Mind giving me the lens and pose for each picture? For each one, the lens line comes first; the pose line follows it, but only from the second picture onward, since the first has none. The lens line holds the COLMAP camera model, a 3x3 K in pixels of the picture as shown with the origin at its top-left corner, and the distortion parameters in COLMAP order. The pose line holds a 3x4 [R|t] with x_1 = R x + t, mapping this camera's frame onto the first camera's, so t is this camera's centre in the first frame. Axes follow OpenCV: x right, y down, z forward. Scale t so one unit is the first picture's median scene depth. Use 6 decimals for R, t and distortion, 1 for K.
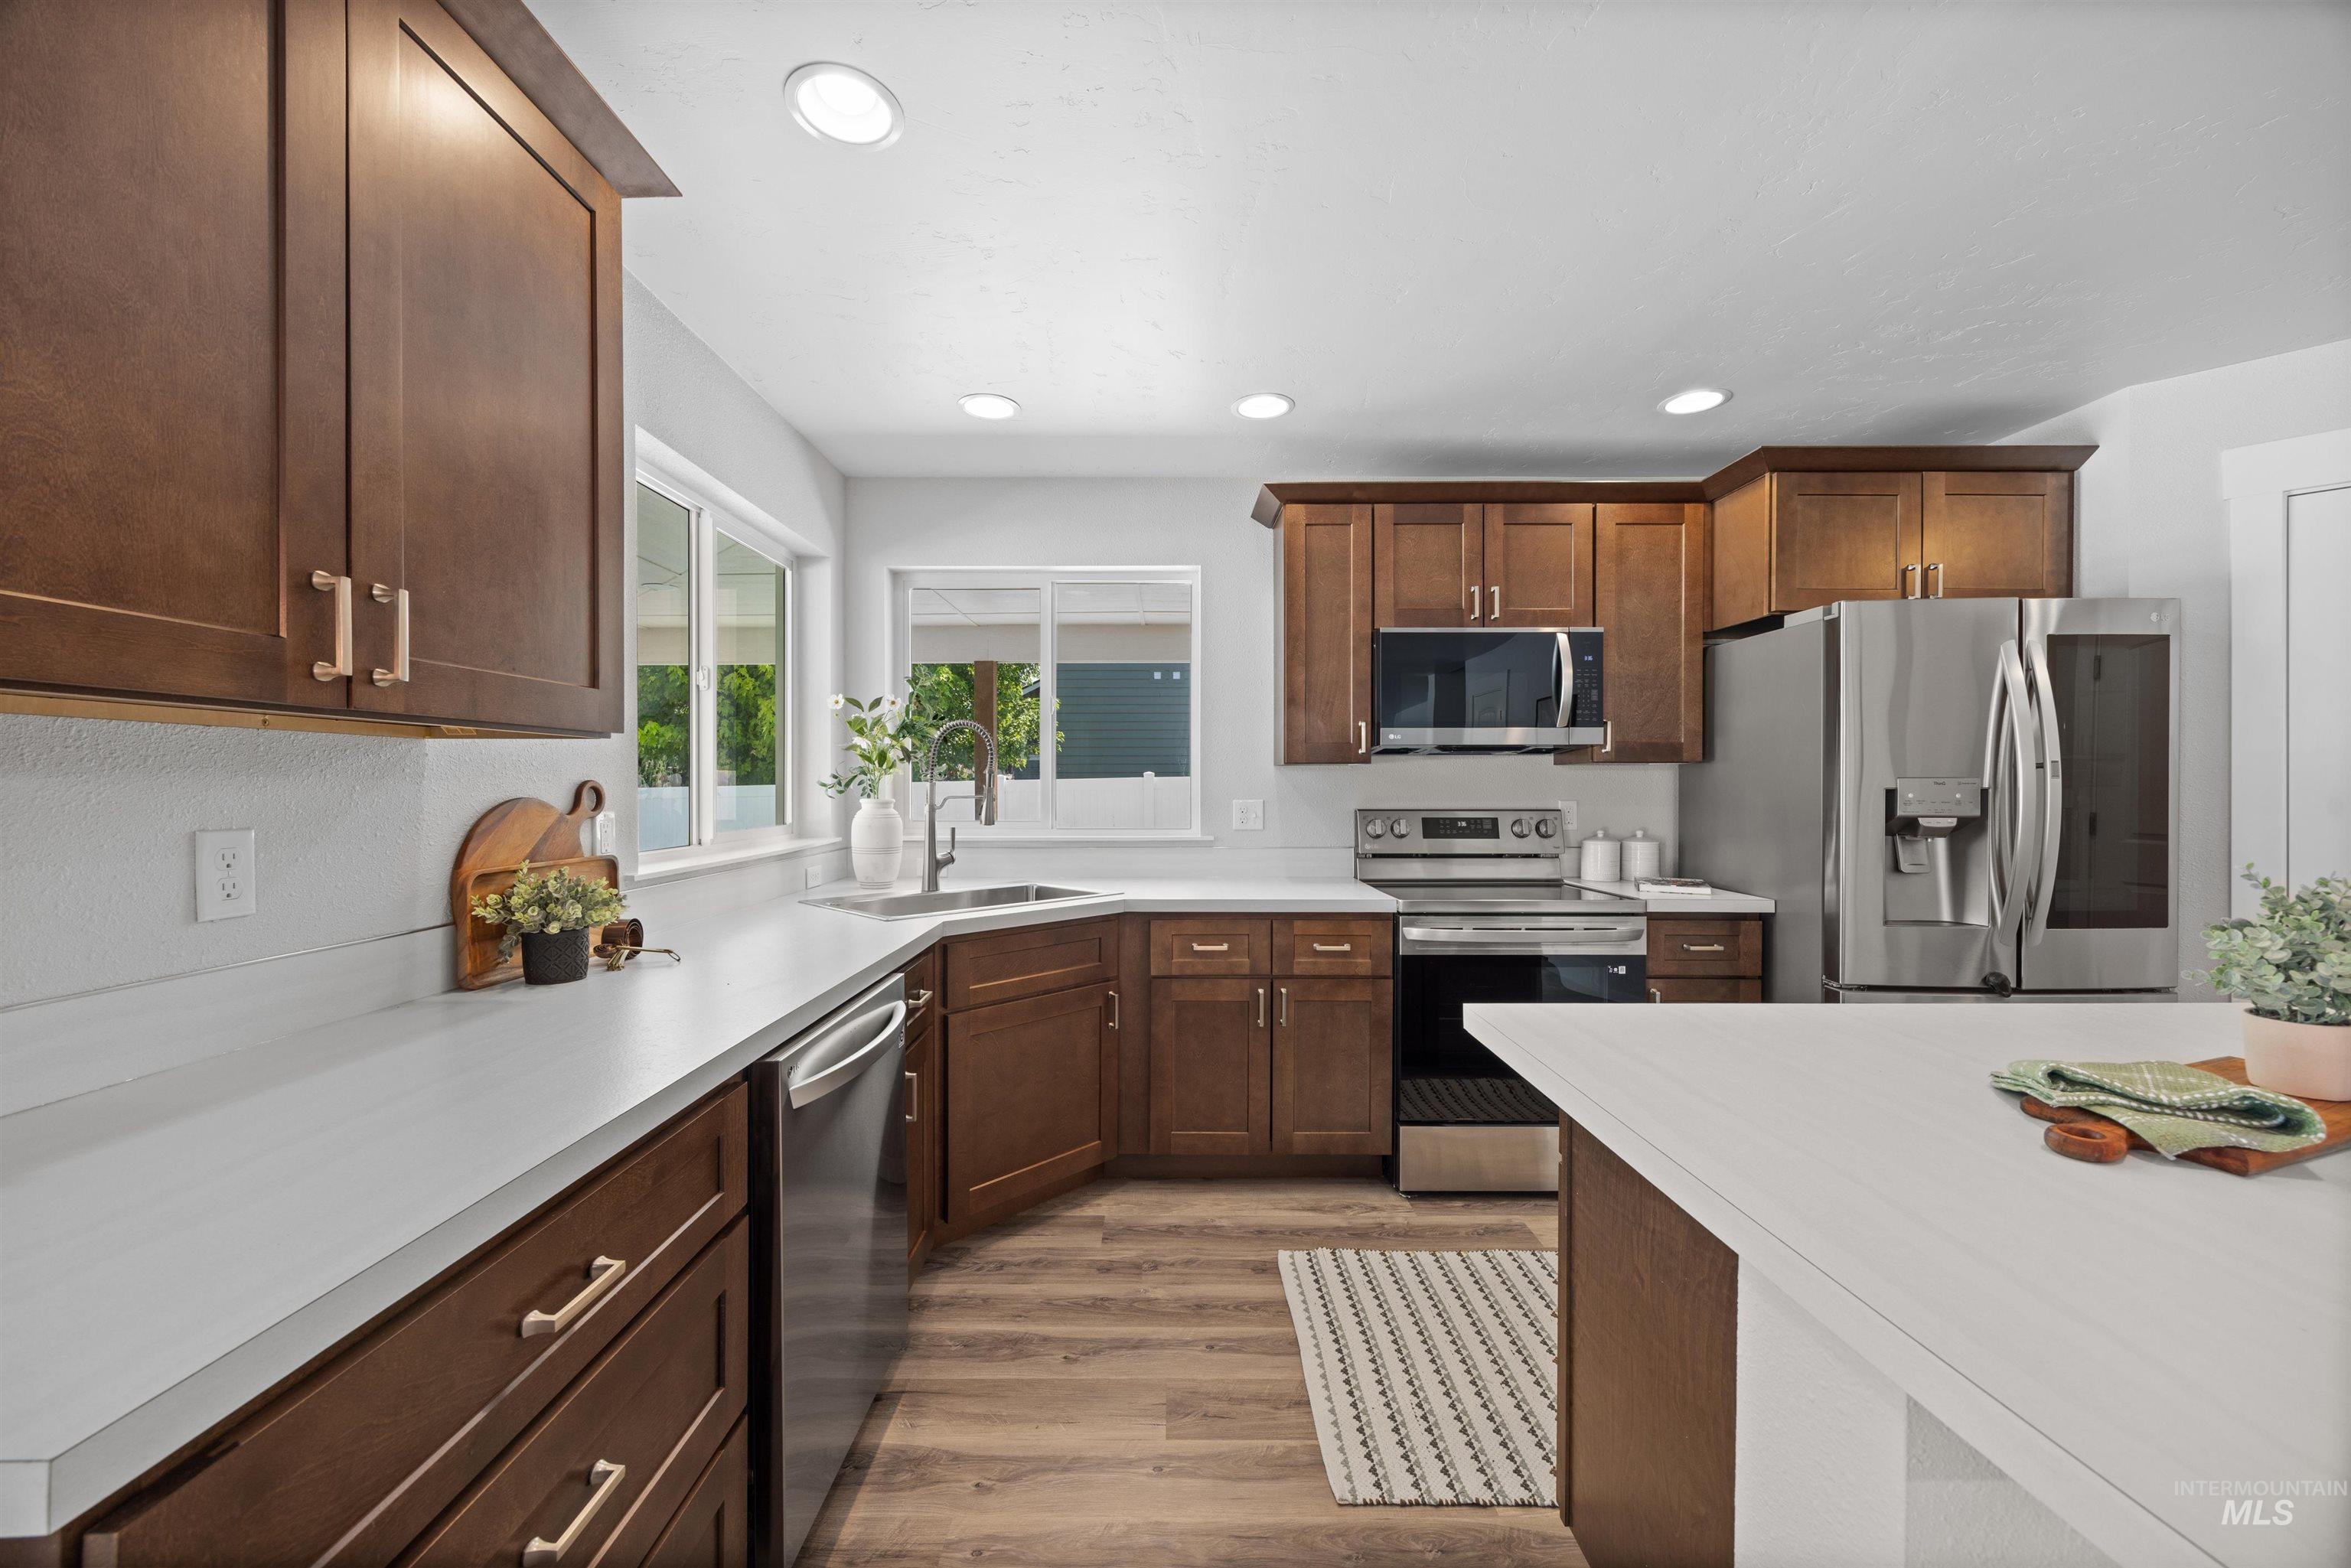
lens RADIAL K [[893.5, 0, 1169.1], [0, 893.5, 791.0], [0, 0, 1]] dist [0.000243, 0.000314]
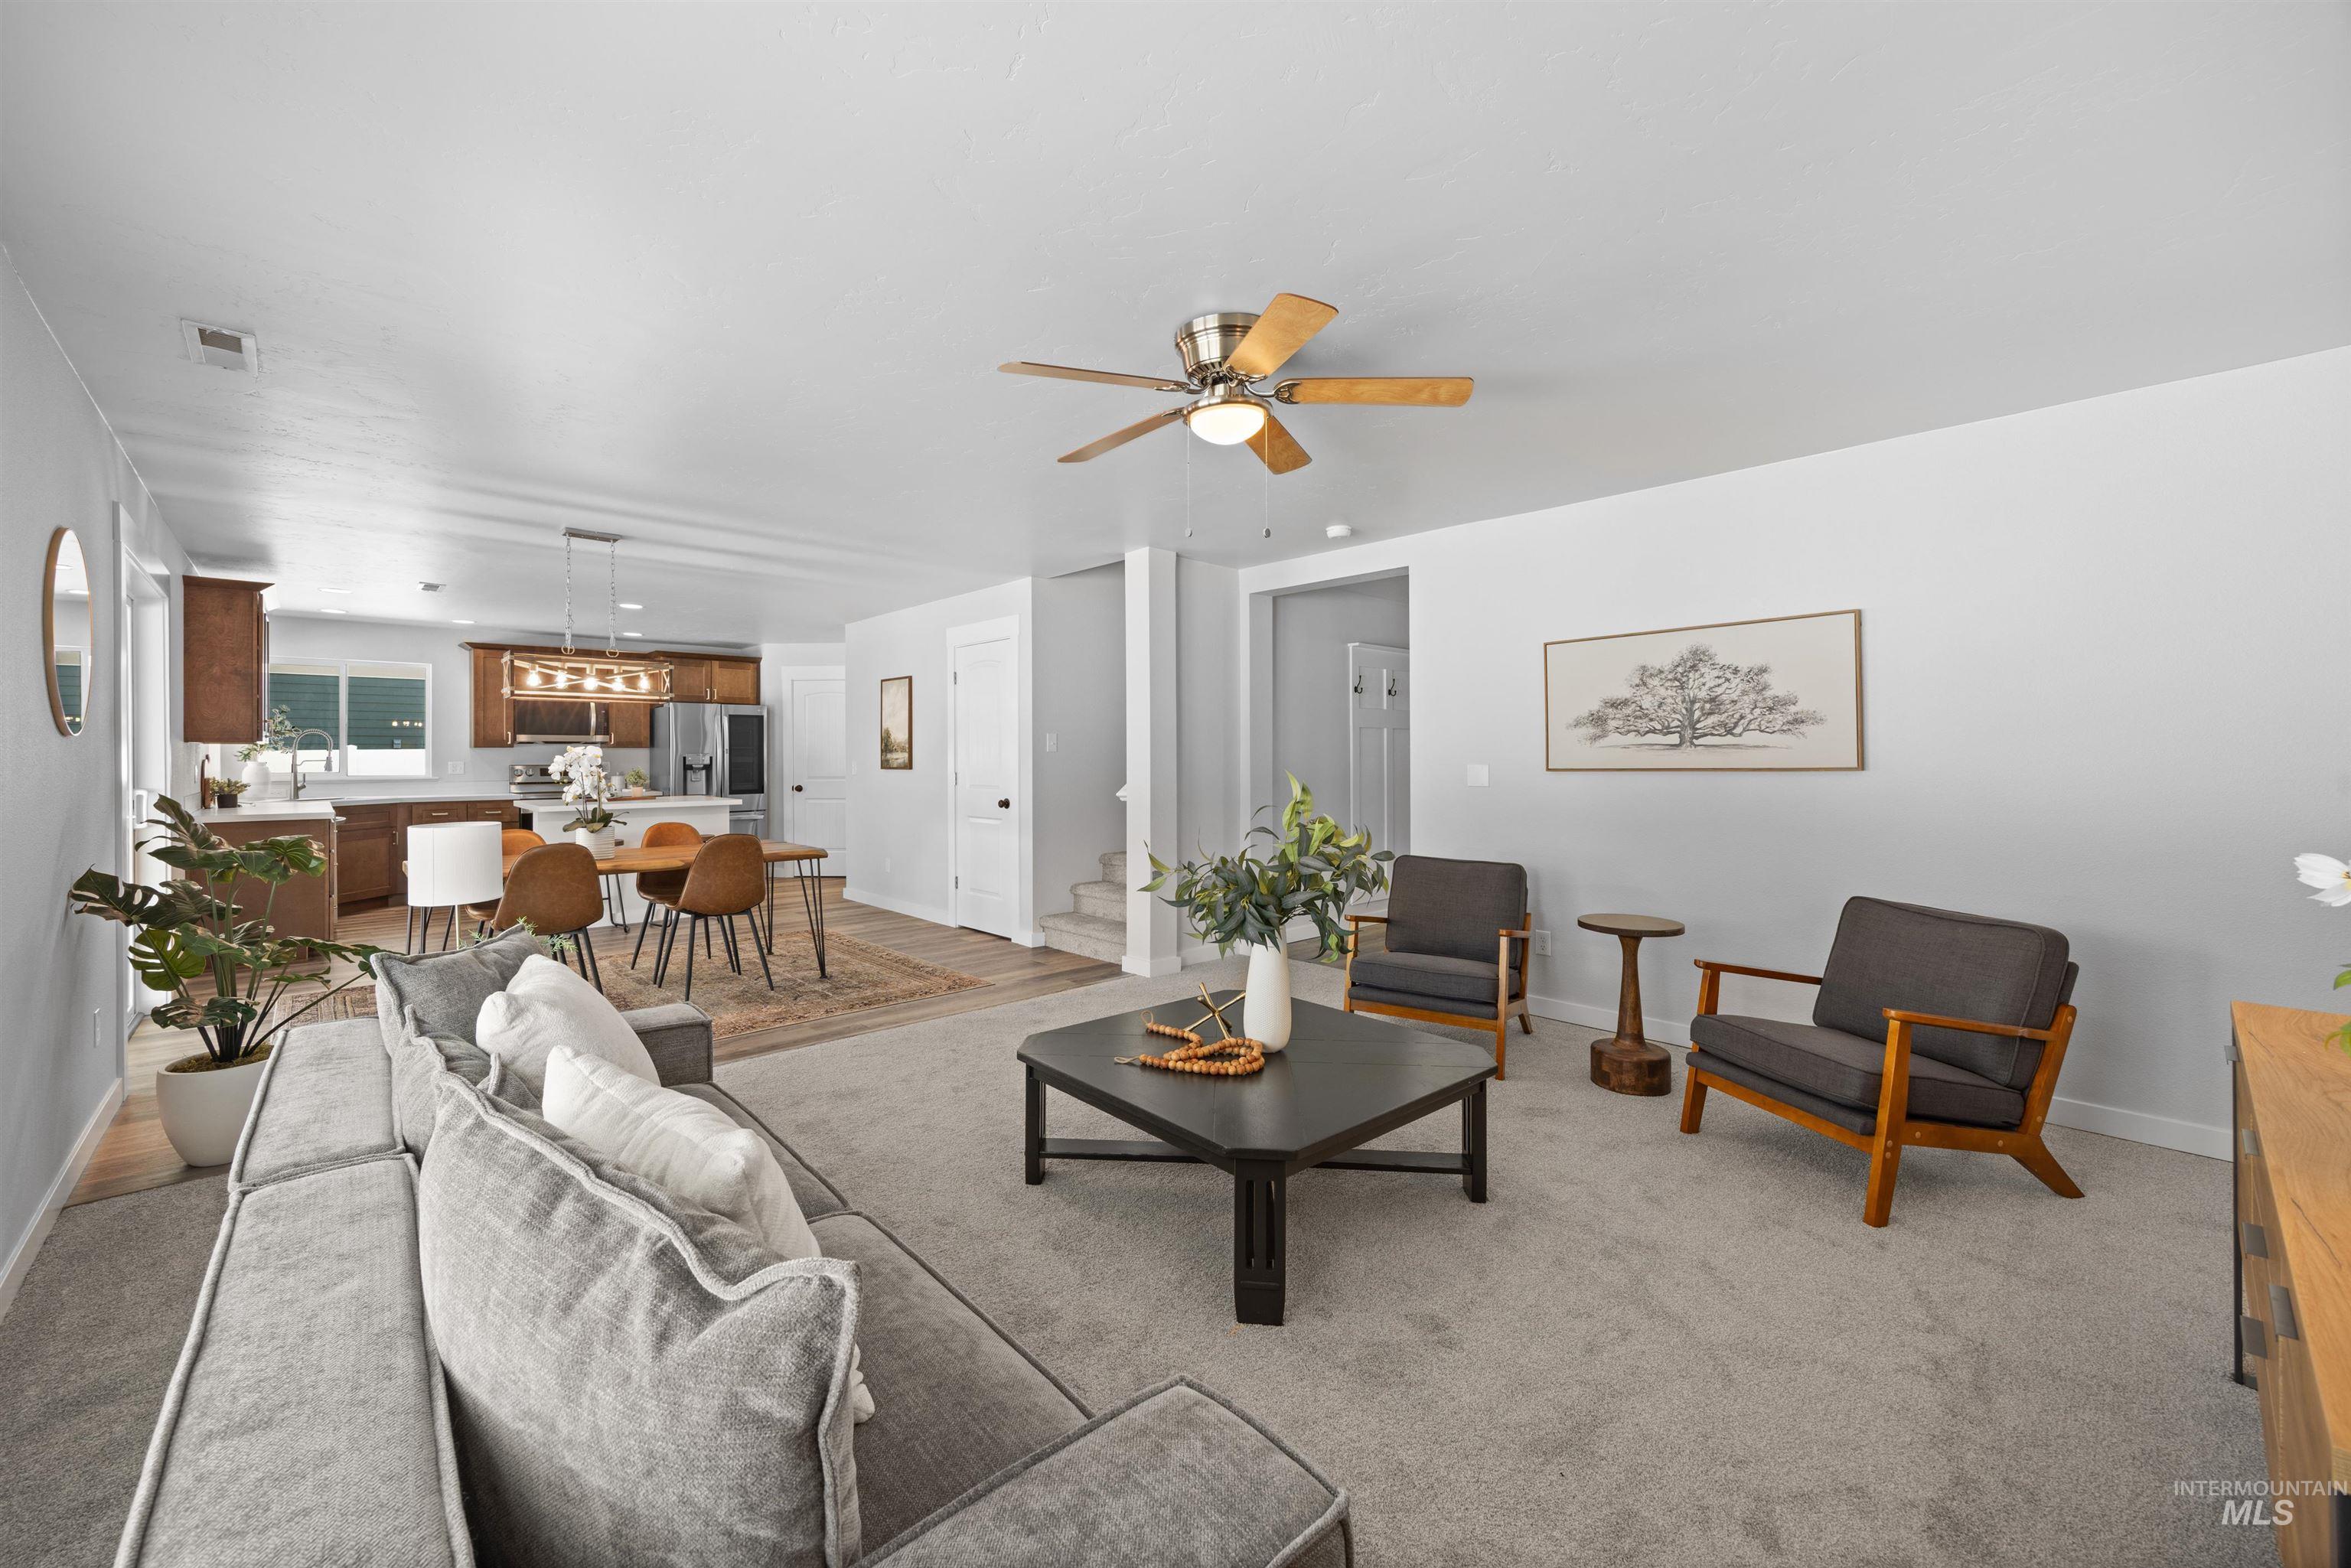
lens RADIAL K [[893.5, 0, 1131.7], [0, 893.5, 752.6], [0, 0, 1]] dist [0.000243, 0.000314]
pose [[0.745533, 0.001606, 0.666467, -0.202360], [0.003382, 0.999975, -0.006193, 0.007592], [-0.666460, 0.006871, 0.745509, -2.535412]]
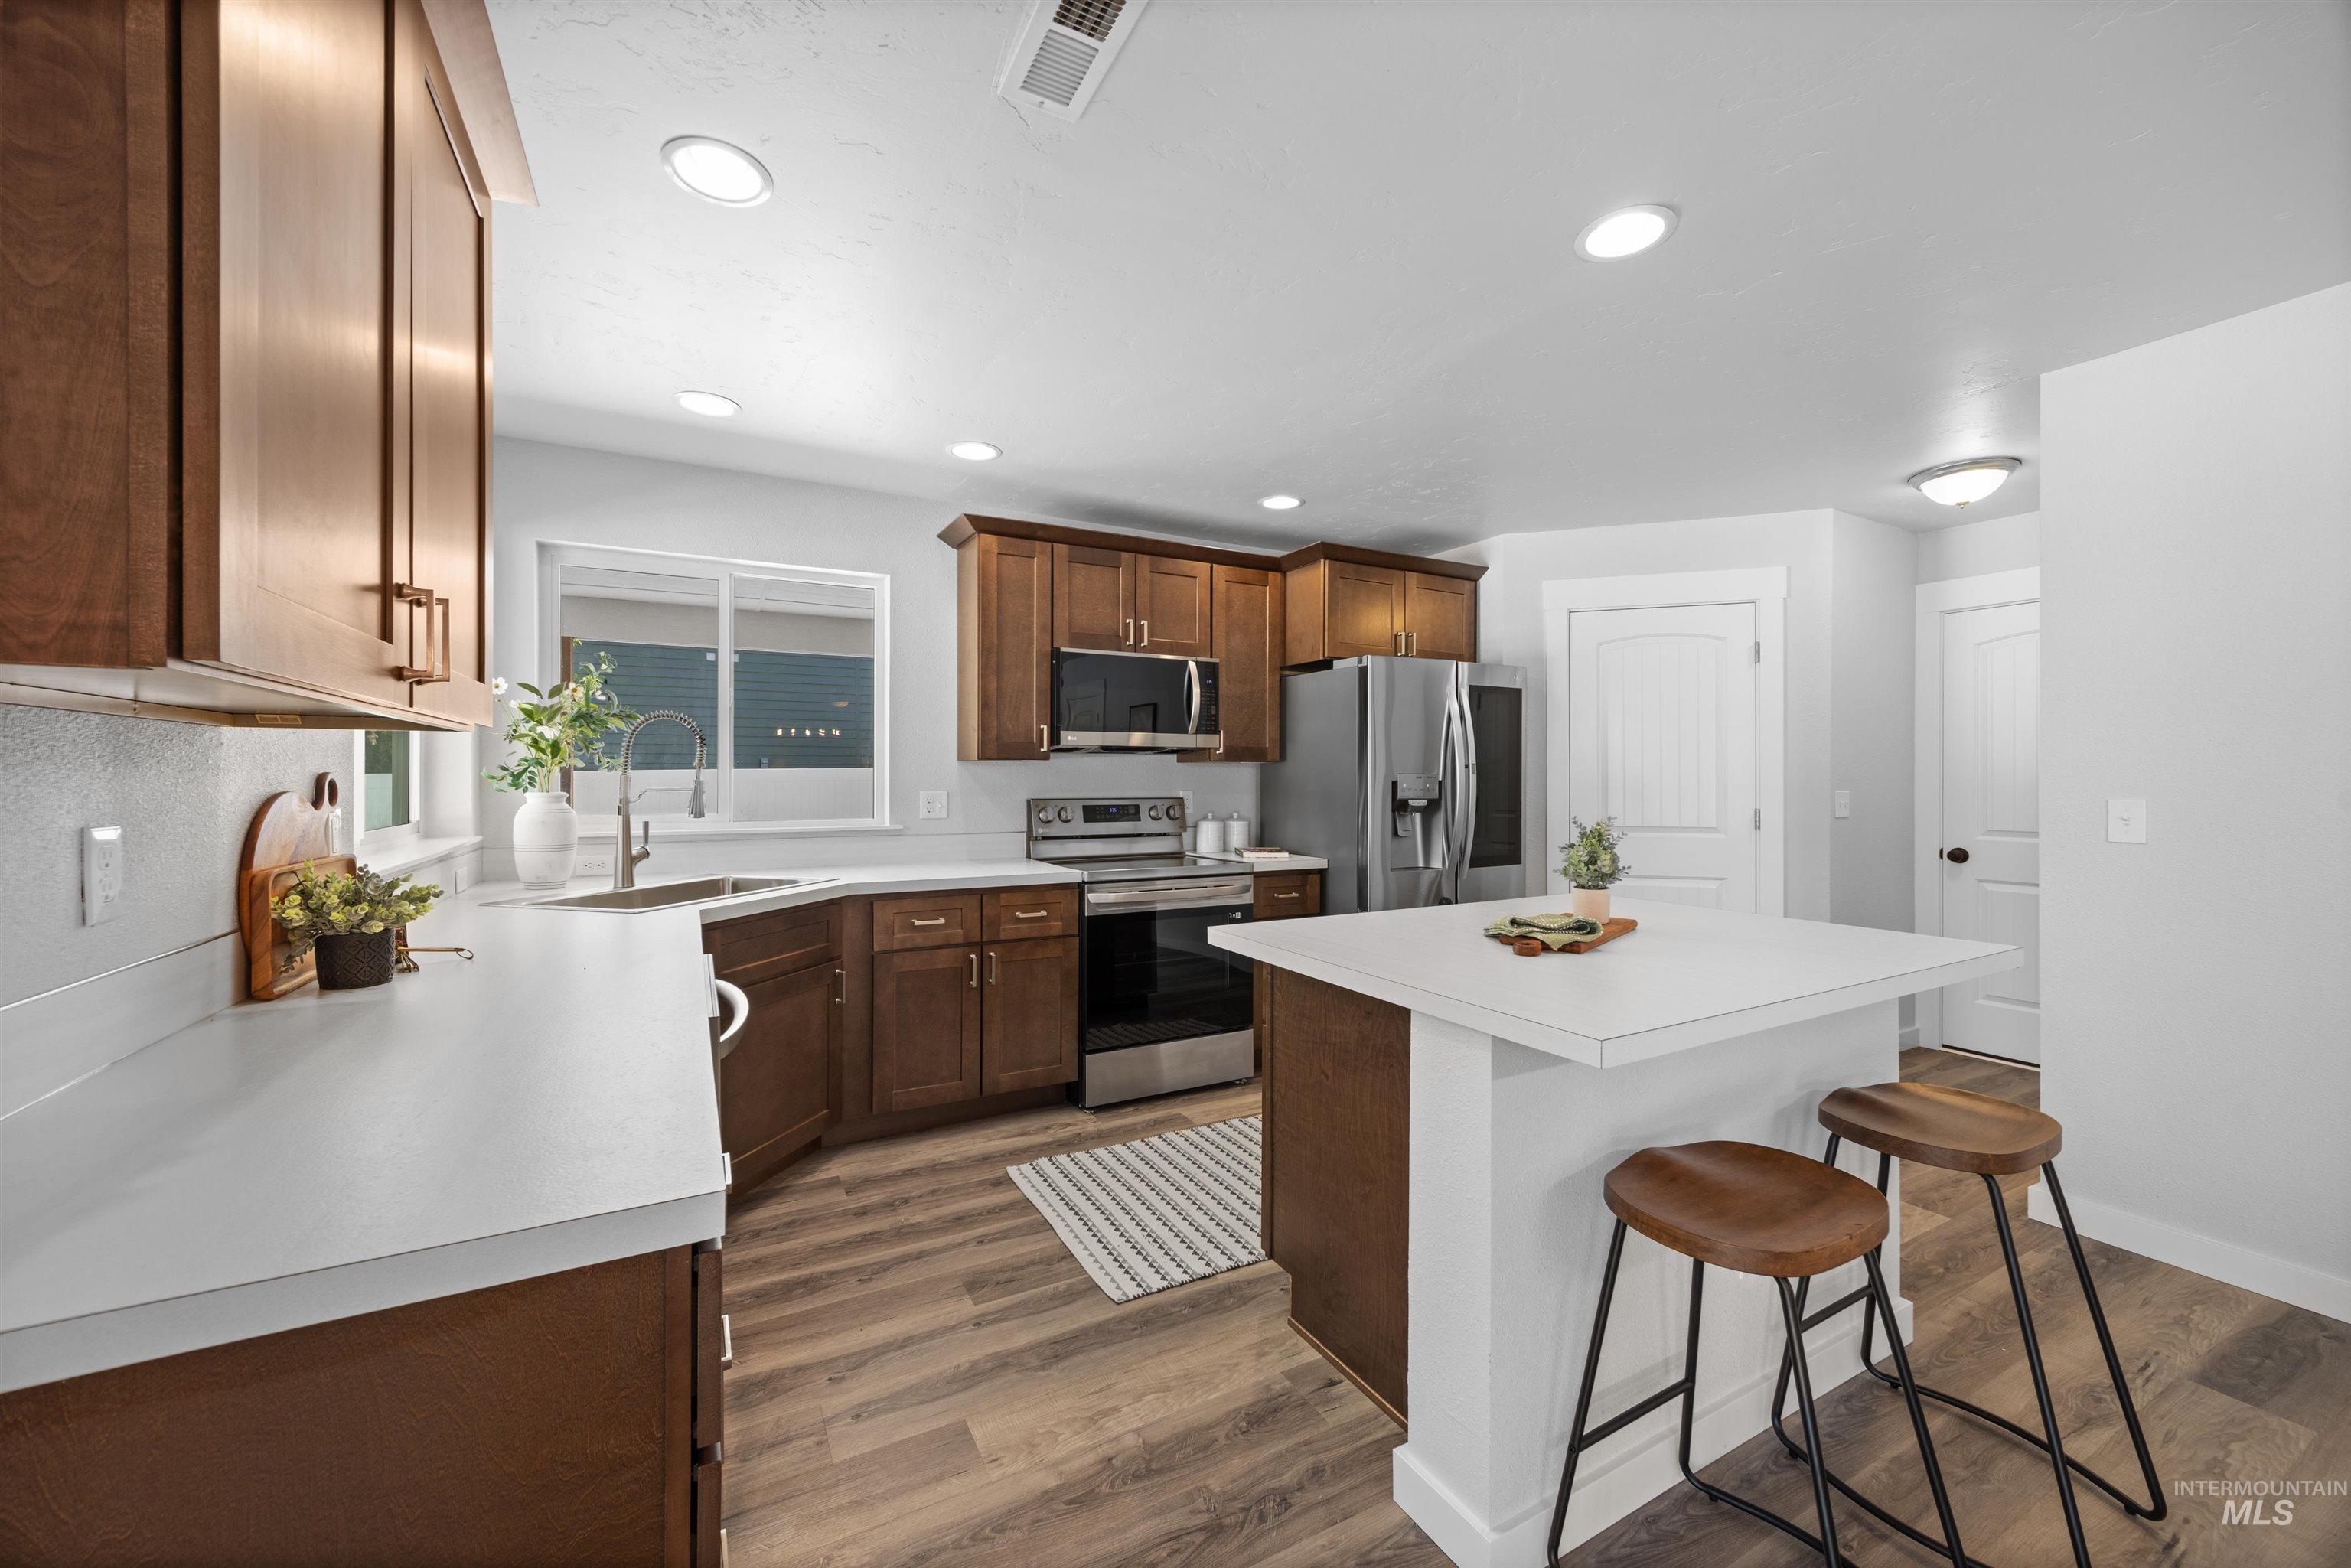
lens RADIAL K [[893.5, 0, 1176.4], [0, 893.5, 782.2], [0, 0, 1]] dist [0.000243, 0.000314]
pose [[0.878653, -0.001383, 0.477458, -0.219301], [0.002009, 0.999998, -0.000800, 0.000105], [-0.477456, 0.001662, 0.878654, -0.141571]]
